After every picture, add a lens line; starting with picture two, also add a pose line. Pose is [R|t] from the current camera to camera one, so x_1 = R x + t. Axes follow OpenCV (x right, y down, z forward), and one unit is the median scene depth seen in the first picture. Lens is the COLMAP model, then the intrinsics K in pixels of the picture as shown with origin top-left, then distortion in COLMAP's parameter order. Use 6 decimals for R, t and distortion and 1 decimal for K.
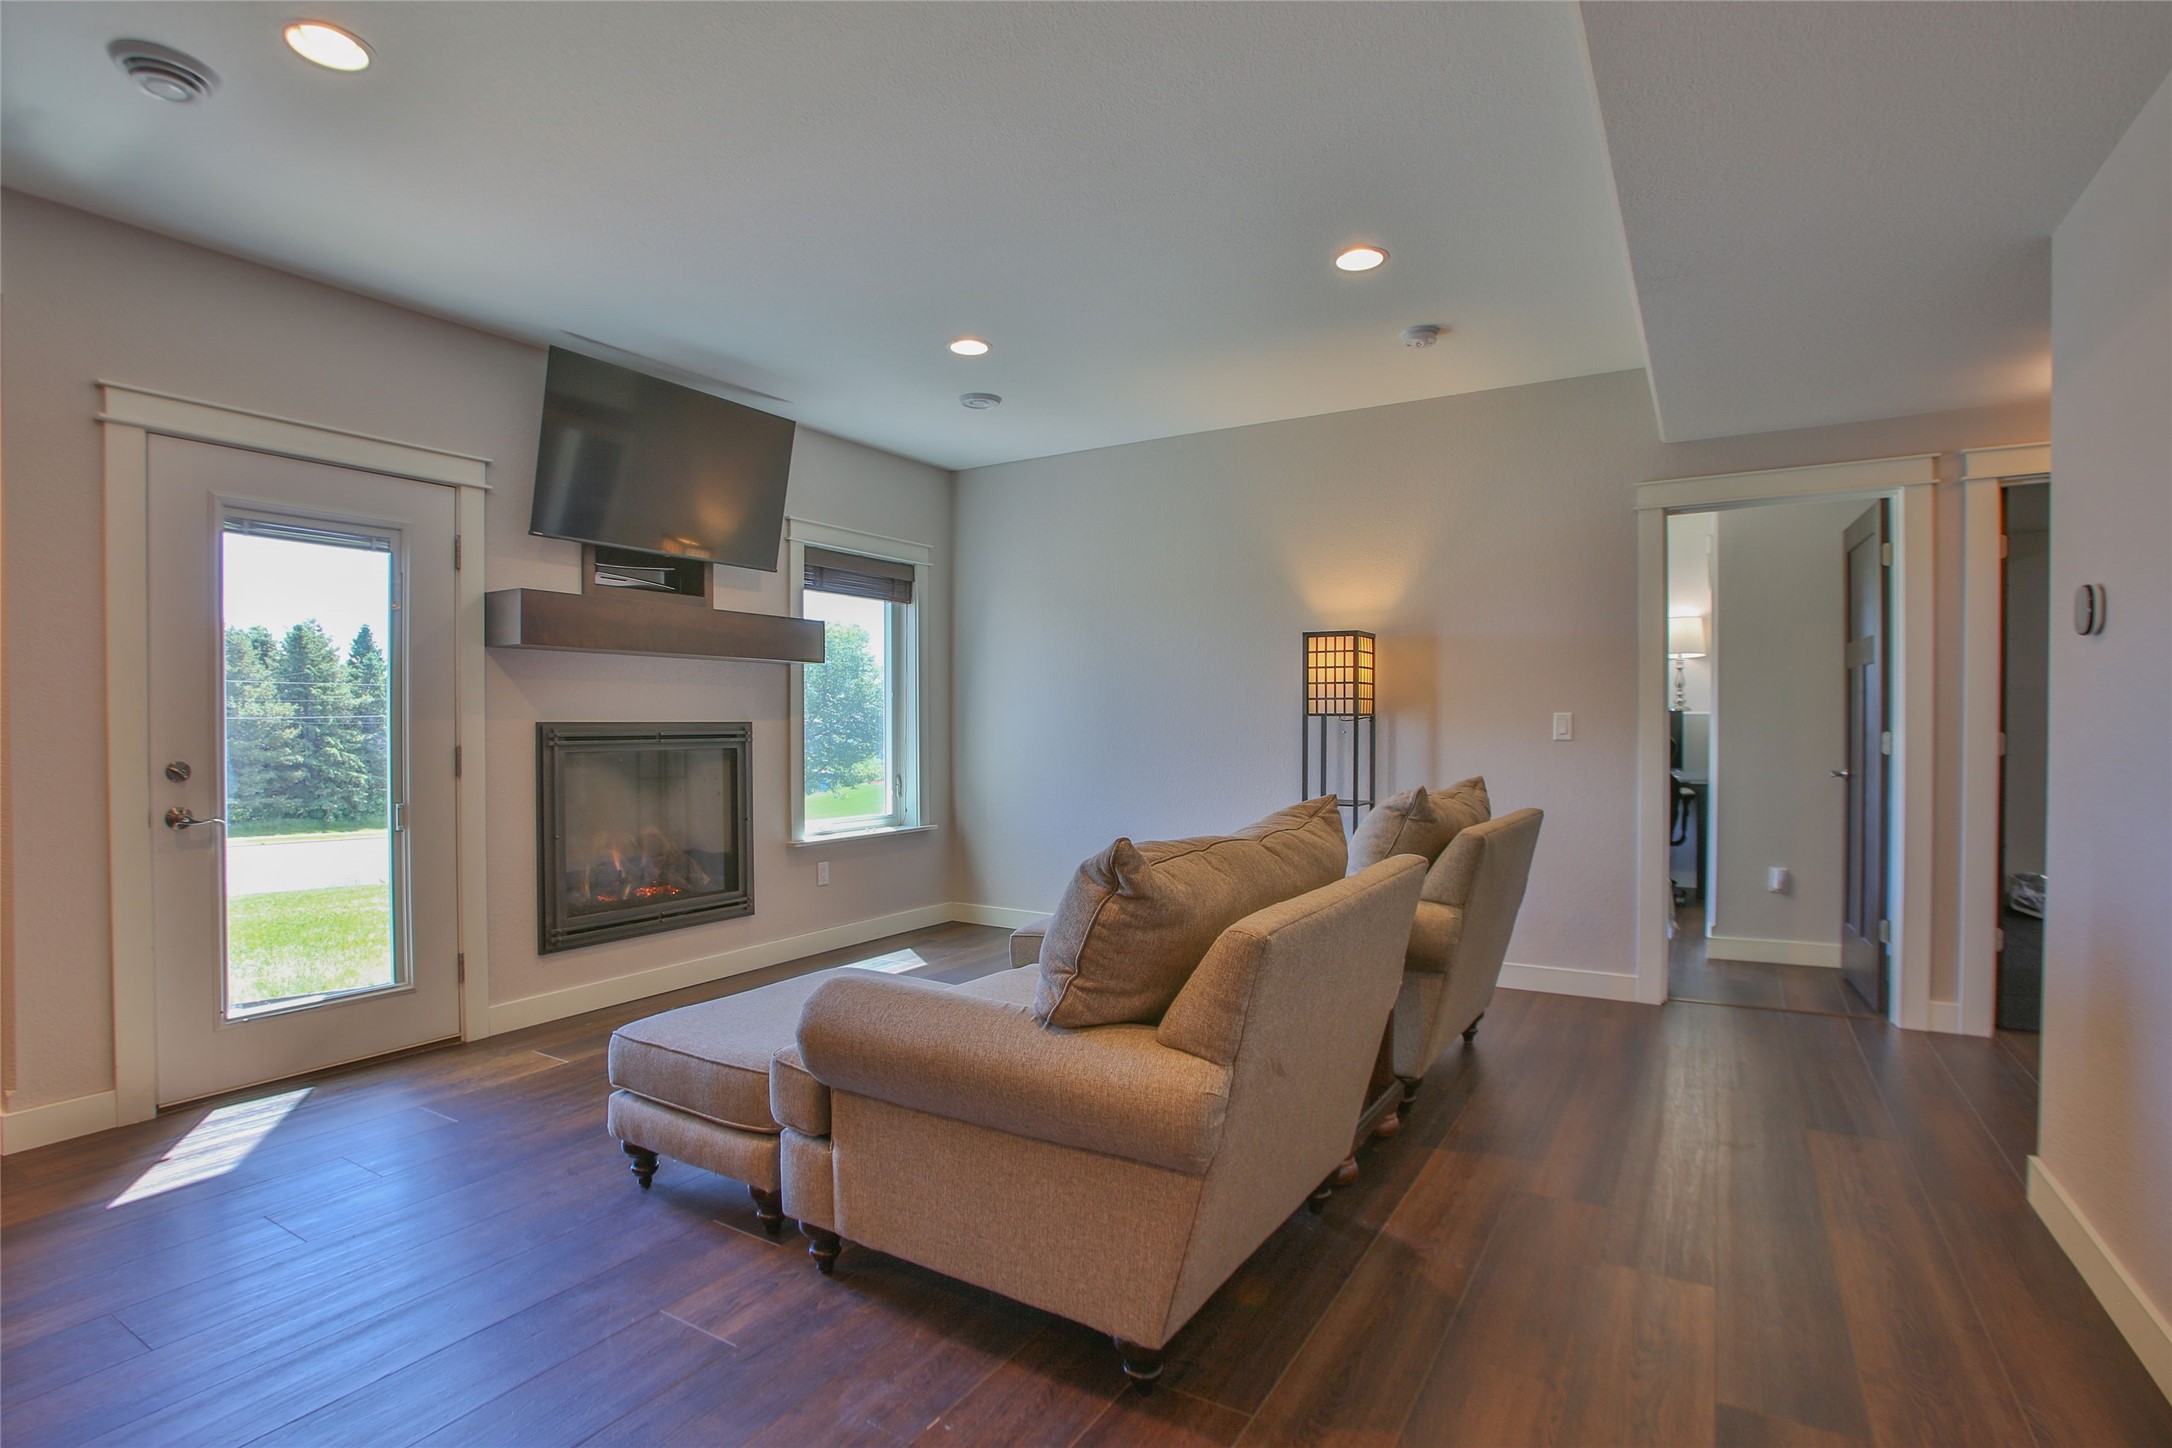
lens RADIAL K [[1054.3, 0, 1087.2], [0, 1054.3, 736.7], [0, 0, 1]] dist [-0.082445, 0.042740]
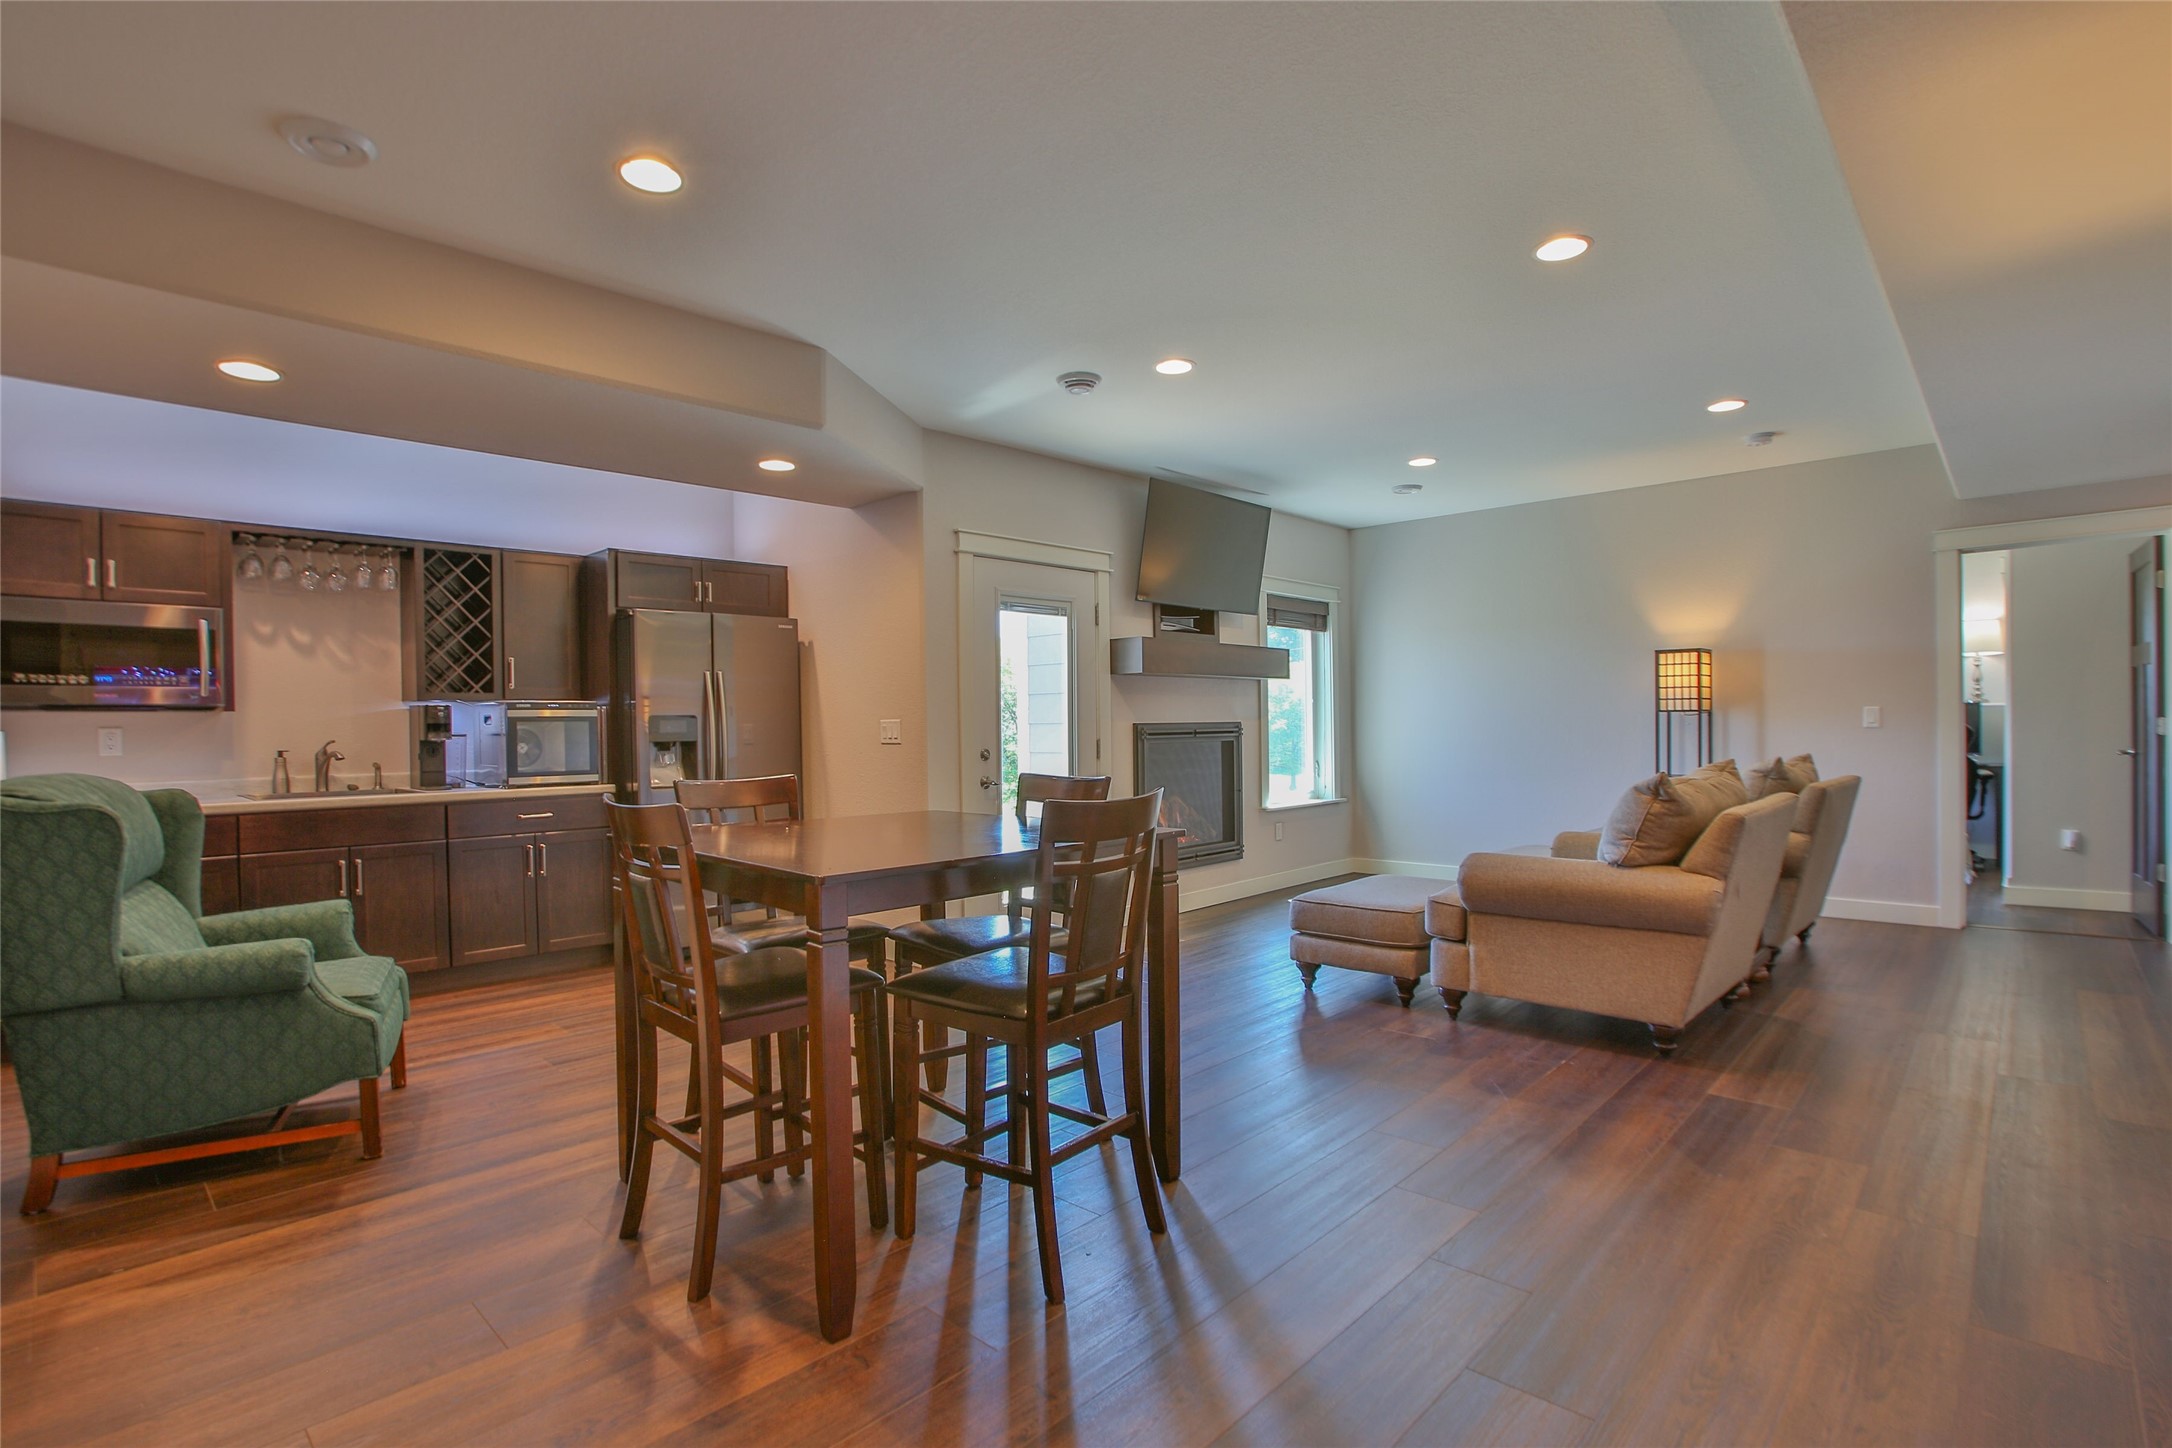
lens RADIAL K [[1054.3, 0, 1087.2], [0, 1054.3, 736.7], [0, 0, 1]] dist [-0.082445, 0.042740]
pose [[0.979338, -0.010364, -0.201964, -0.258622], [0.010082, 0.999946, -0.002425, 0.008077], [0.201978, 0.000338, 0.979390, -0.472709]]
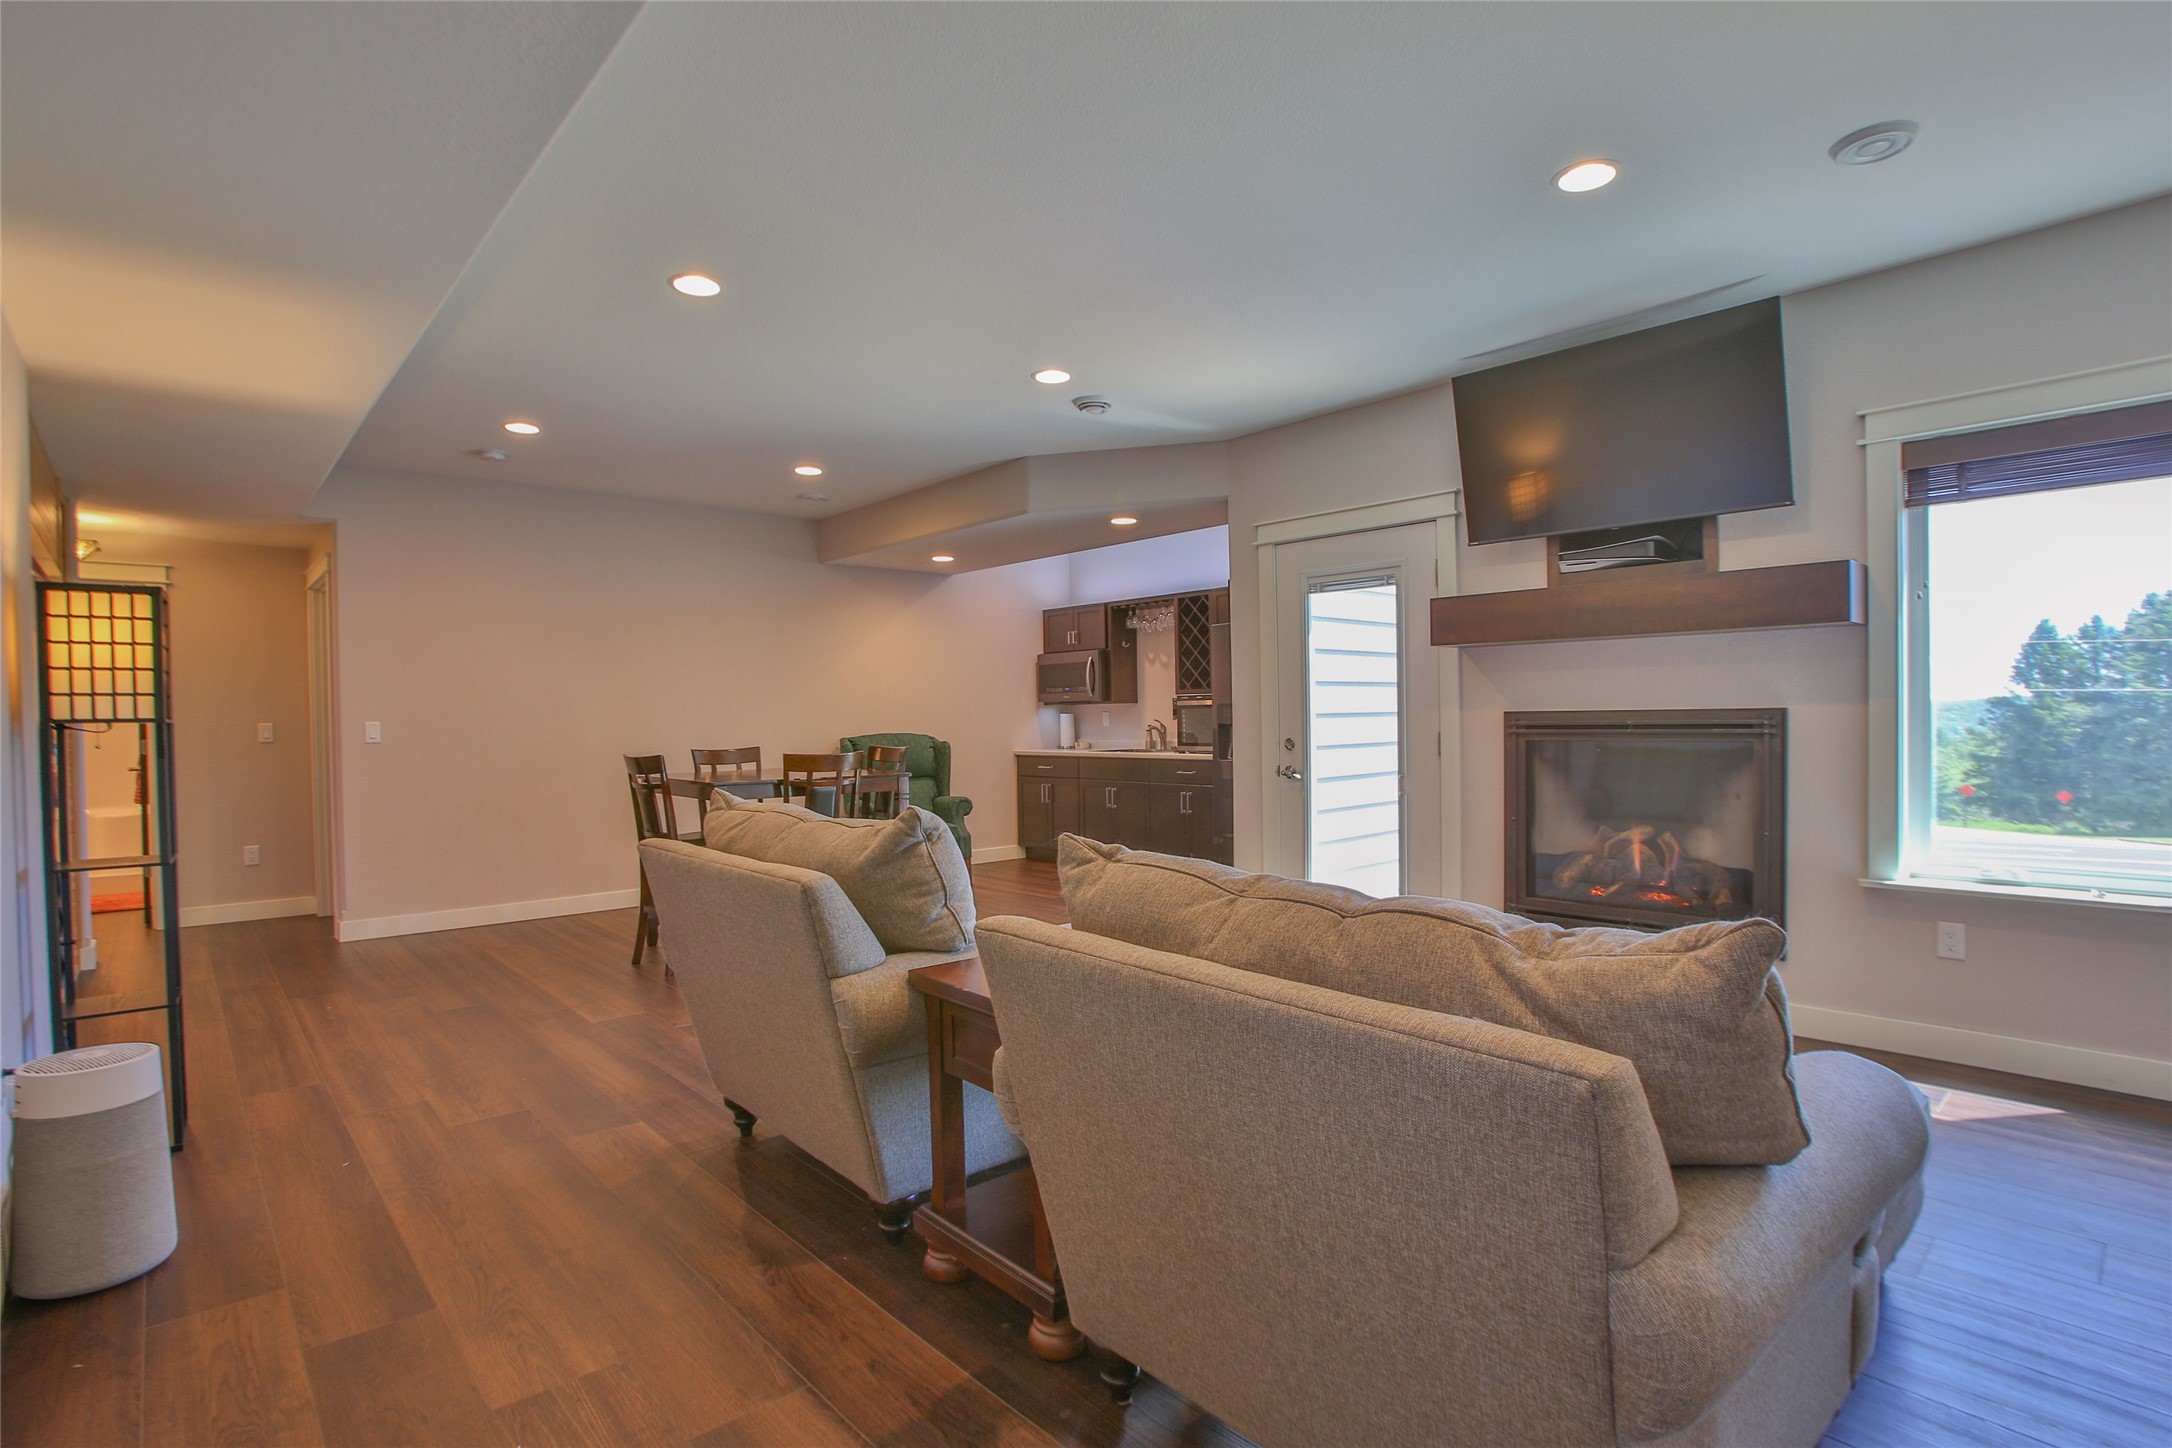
lens RADIAL K [[1054.3, 0, 1087.2], [0, 1054.3, 736.7], [0, 0, 1]] dist [-0.082445, 0.042740]
pose [[-0.276858, 0.023711, -0.960618, 0.589458], [-0.000441, 0.999692, 0.024802, -0.012573], [0.960911, 0.007290, -0.276763, 0.790149]]
